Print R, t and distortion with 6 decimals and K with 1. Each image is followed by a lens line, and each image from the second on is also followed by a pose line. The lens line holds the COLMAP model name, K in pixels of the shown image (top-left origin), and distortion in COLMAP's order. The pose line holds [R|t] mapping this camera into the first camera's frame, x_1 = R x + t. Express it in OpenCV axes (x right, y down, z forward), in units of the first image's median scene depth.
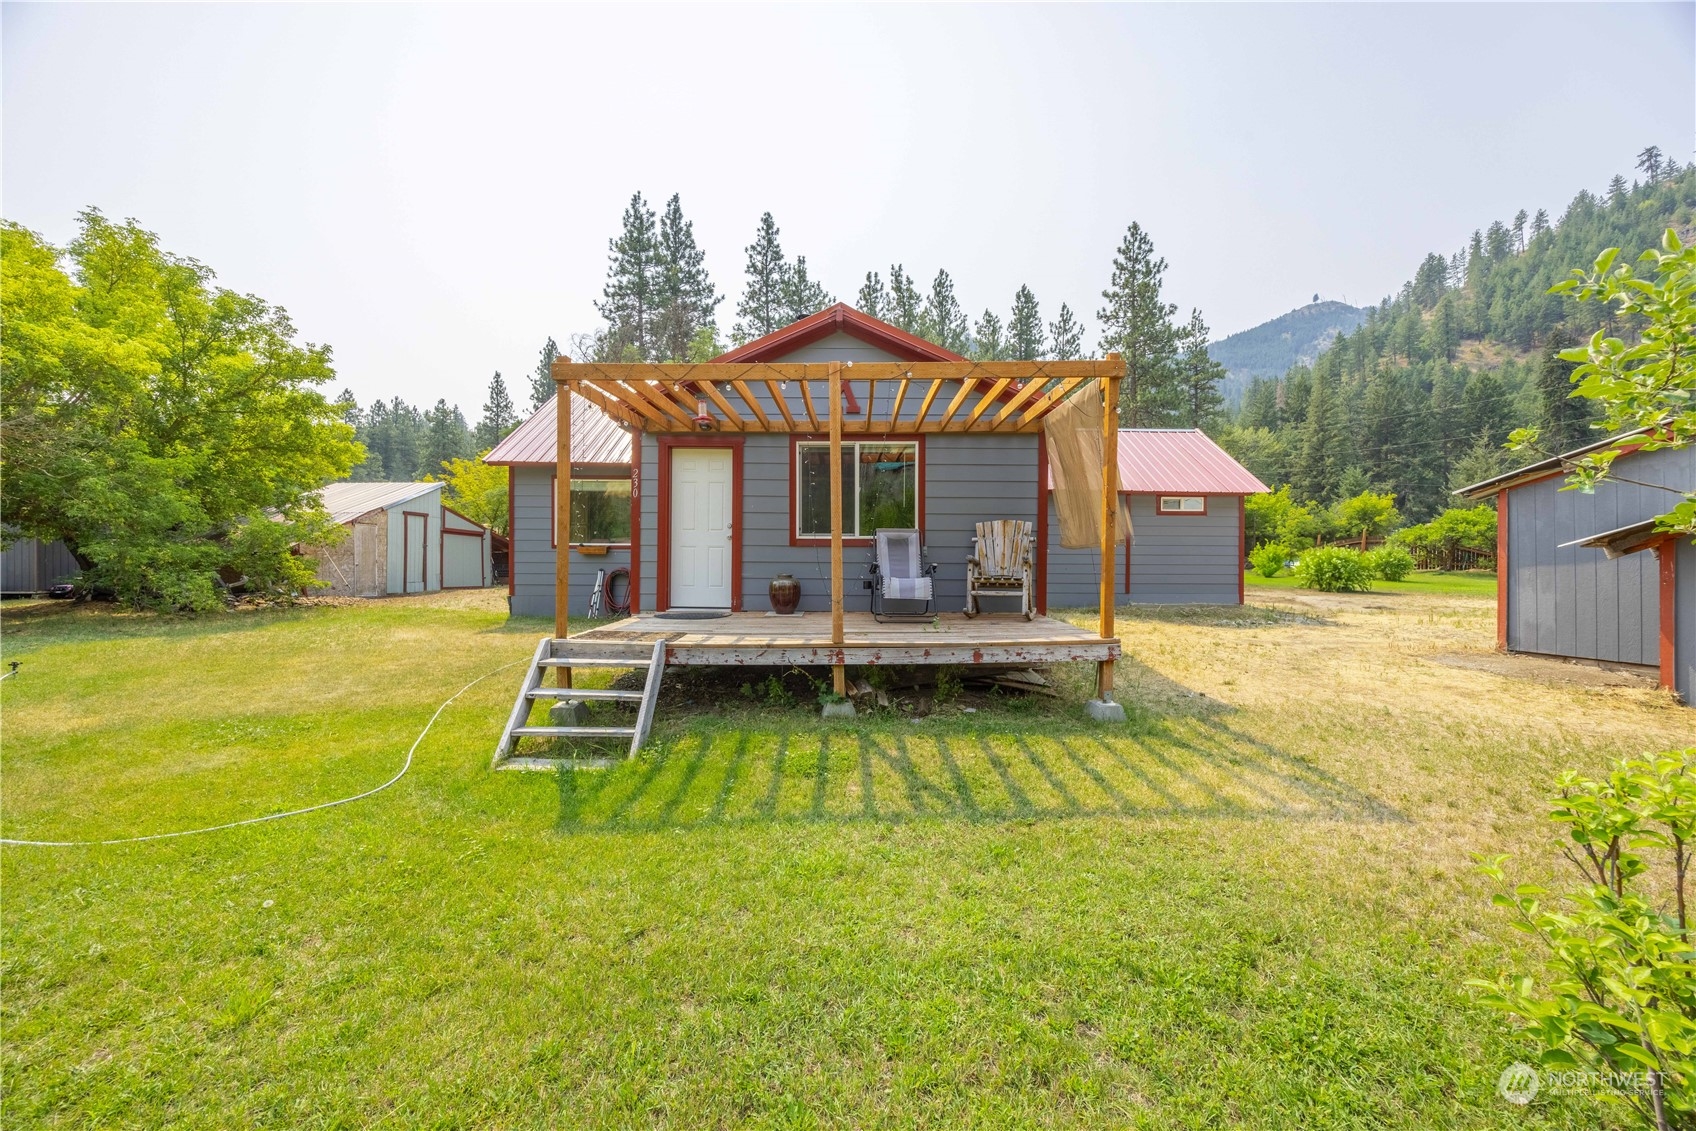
lens RADIAL K [[644.1, 0, 841.5], [0, 644.1, 560.0], [0, 0, 1]] dist [-0.005267, 0.000199]
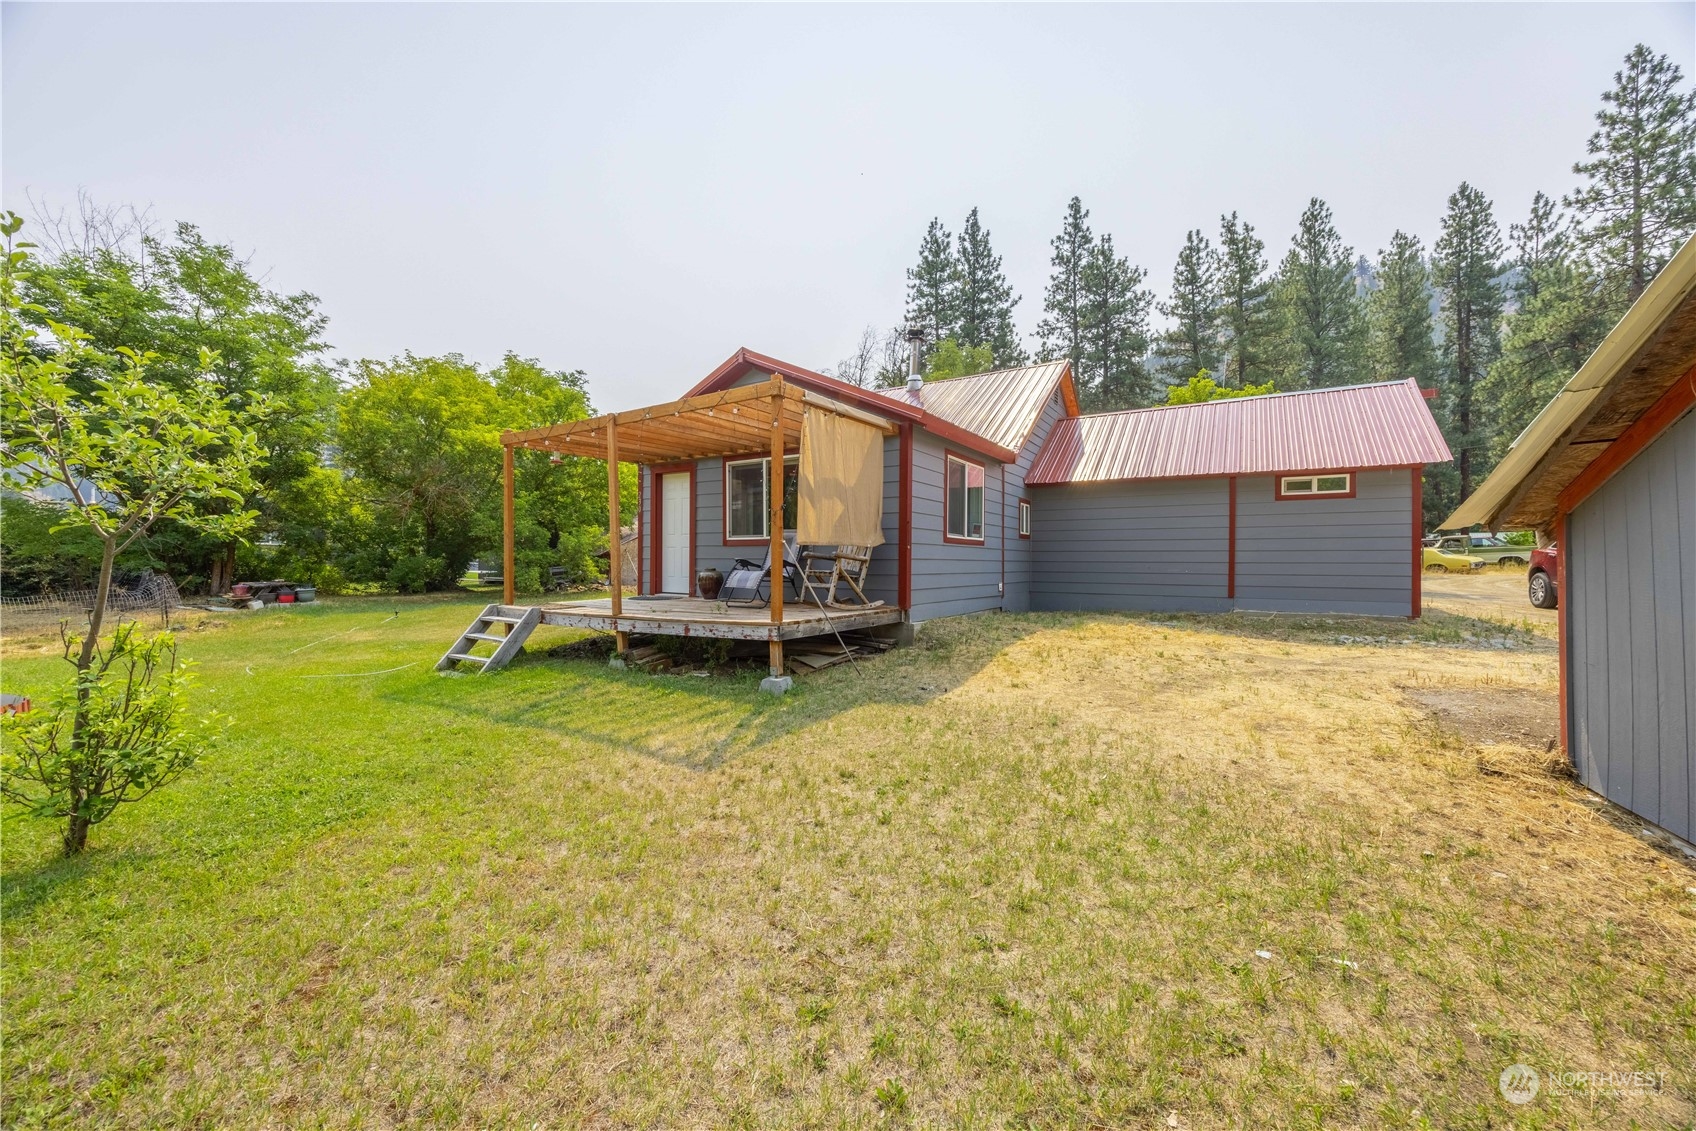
lens RADIAL K [[644.1, 0, 839.9], [0, 644.1, 562.3], [0, 0, 1]] dist [-0.005267, 0.000199]
pose [[0.841174, -0.000962, -0.540764, 0.120770], [0.001208, 0.999999, 0.000101, 0.001615], [0.540763, -0.000738, 0.841174, 0.009782]]
